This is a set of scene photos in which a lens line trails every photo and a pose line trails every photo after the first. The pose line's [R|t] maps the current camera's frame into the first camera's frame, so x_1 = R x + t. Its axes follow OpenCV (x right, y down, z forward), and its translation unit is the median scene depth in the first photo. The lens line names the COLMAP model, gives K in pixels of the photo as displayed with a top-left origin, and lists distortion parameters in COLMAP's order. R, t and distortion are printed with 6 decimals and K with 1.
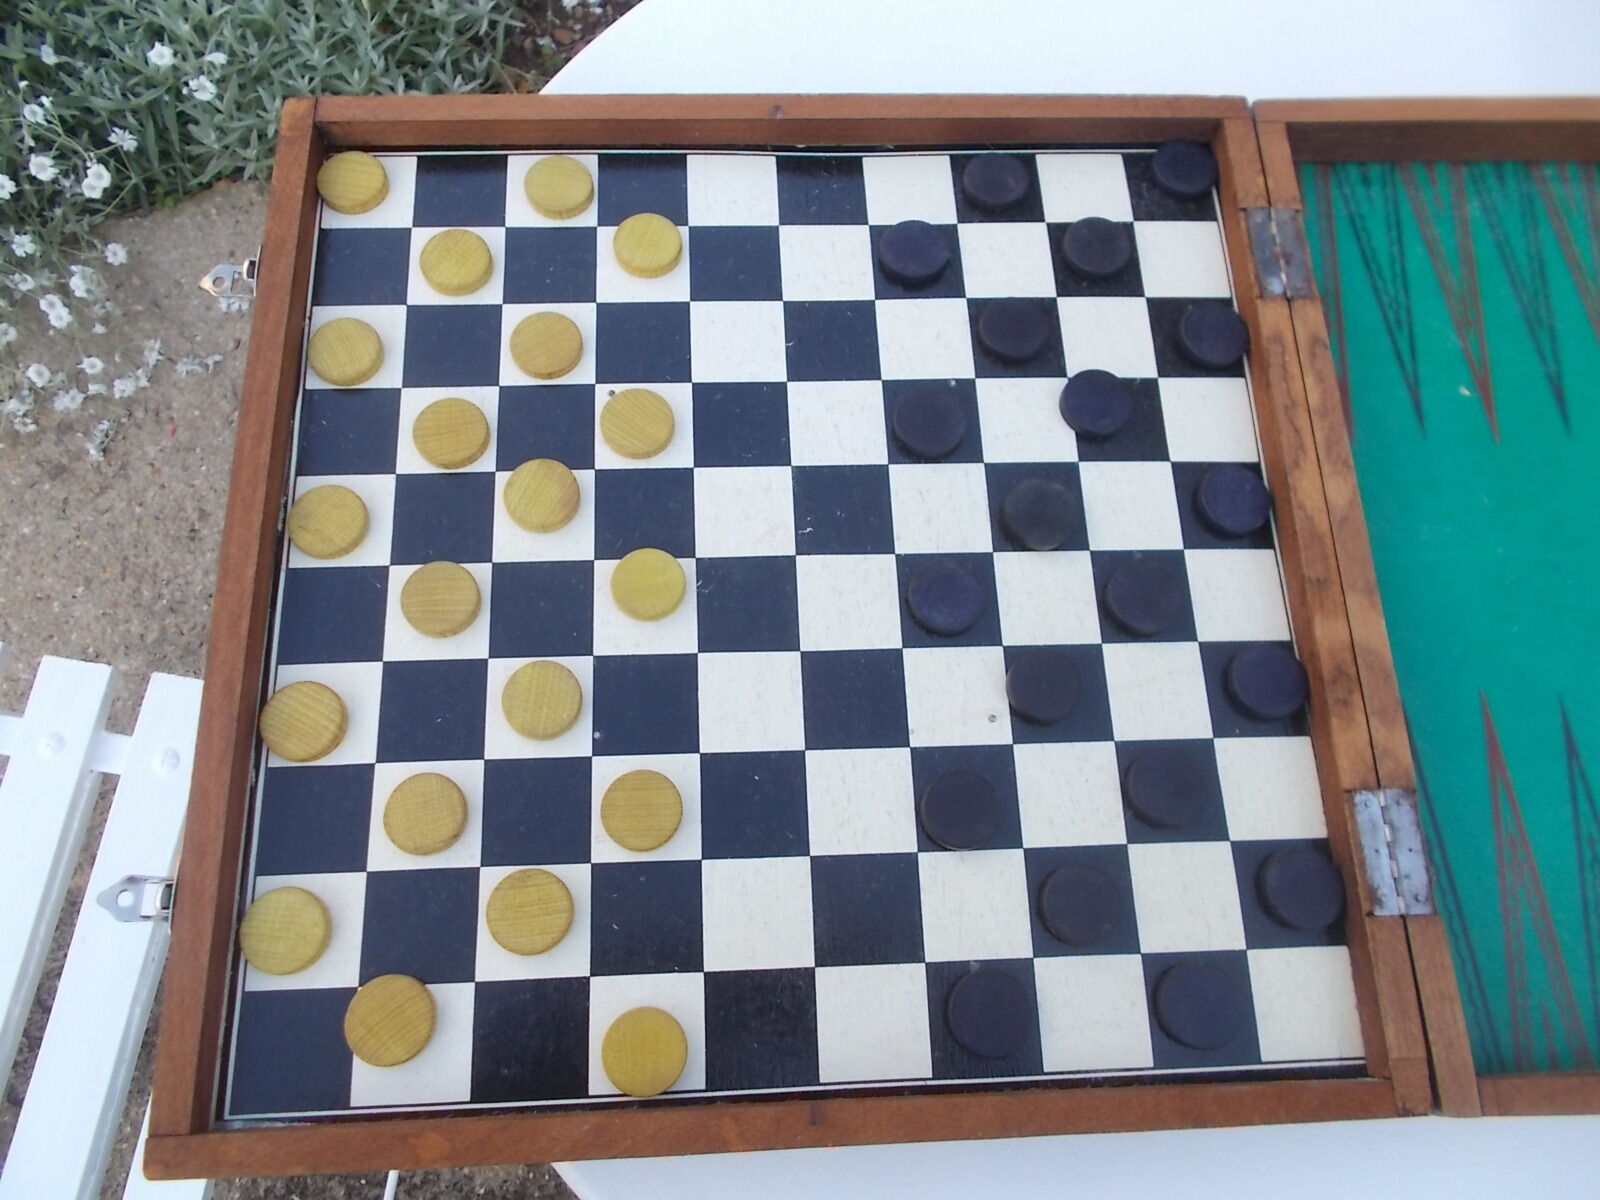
lens RADIAL K [[1229.8, 0, 800.0], [0, 1229.8, 600.0], [0, 0, 1]] dist [0.010280, 0.002978]
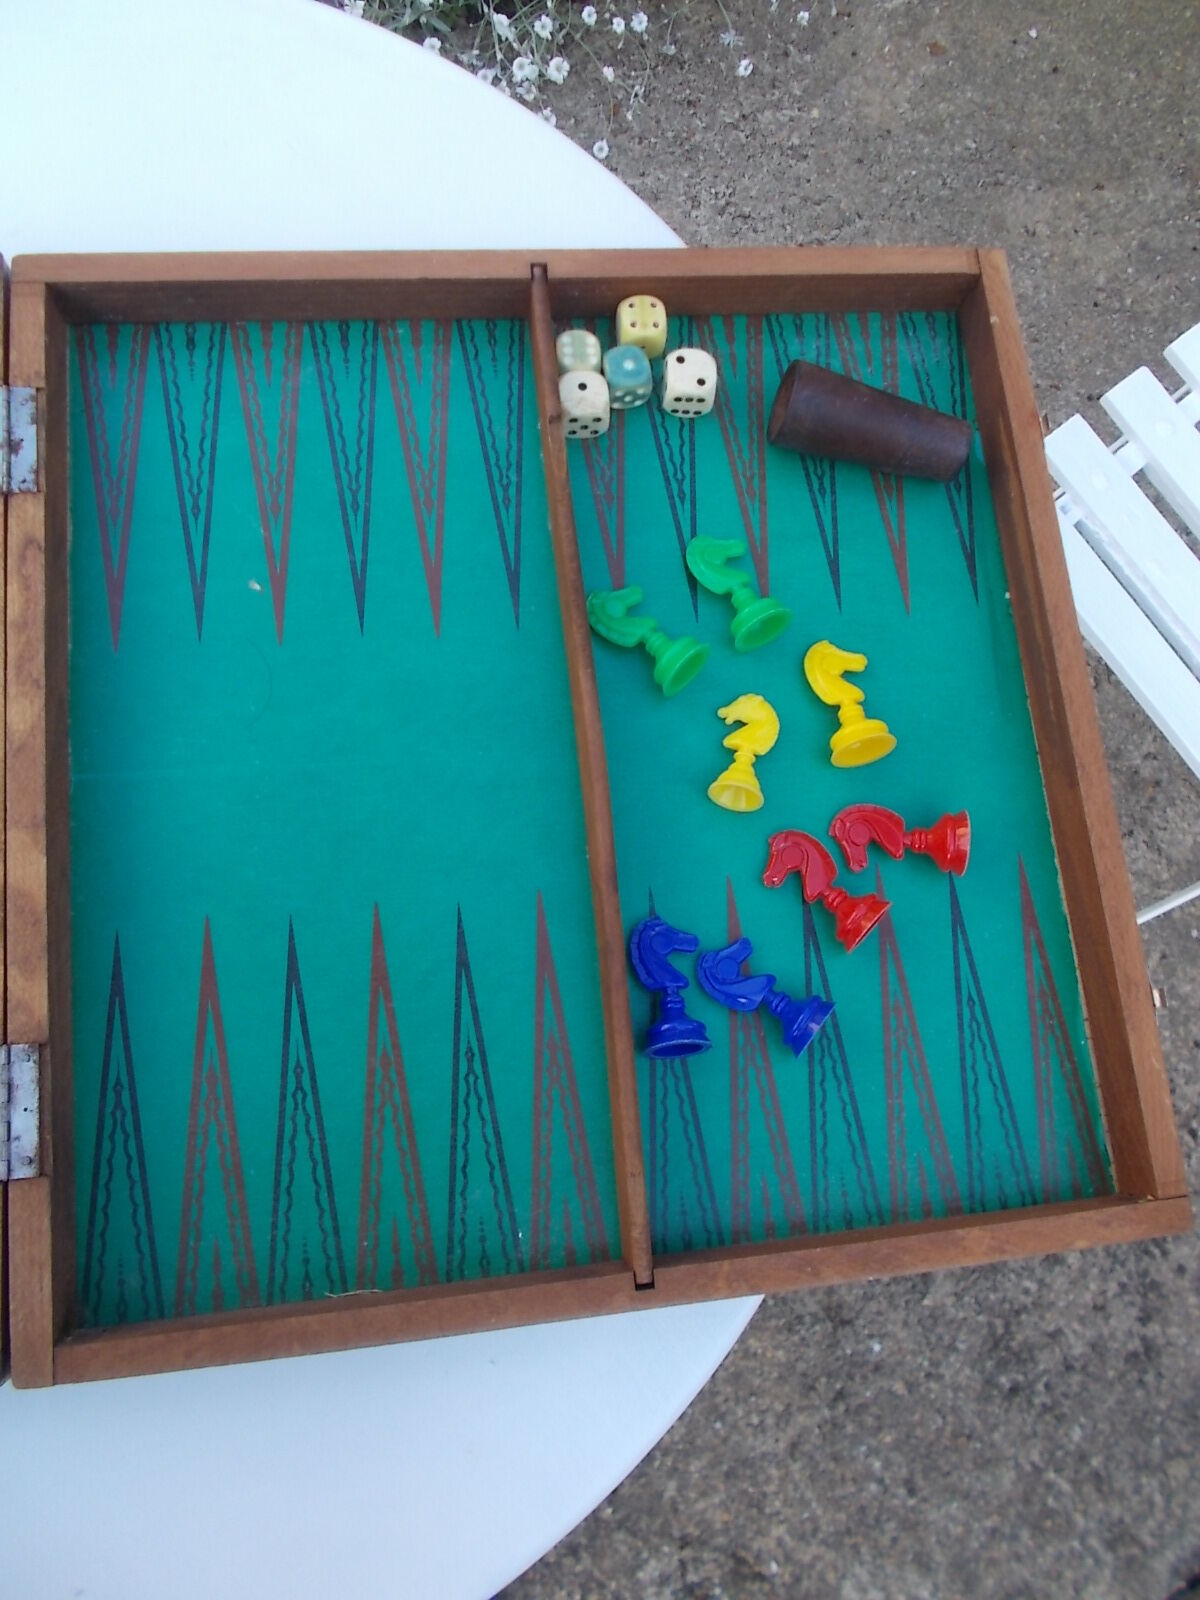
lens RADIAL K [[1233.7, 0, 600.0], [0, 1233.7, 800.0], [0, 0, 1]] dist [0.017946, -0.004344]
pose [[0.994558, -0.040951, 0.095798, 0.741186], [0.030453, 0.993621, 0.108585, -0.107574], [-0.099634, -0.105076, 0.989460, 0.033691]]
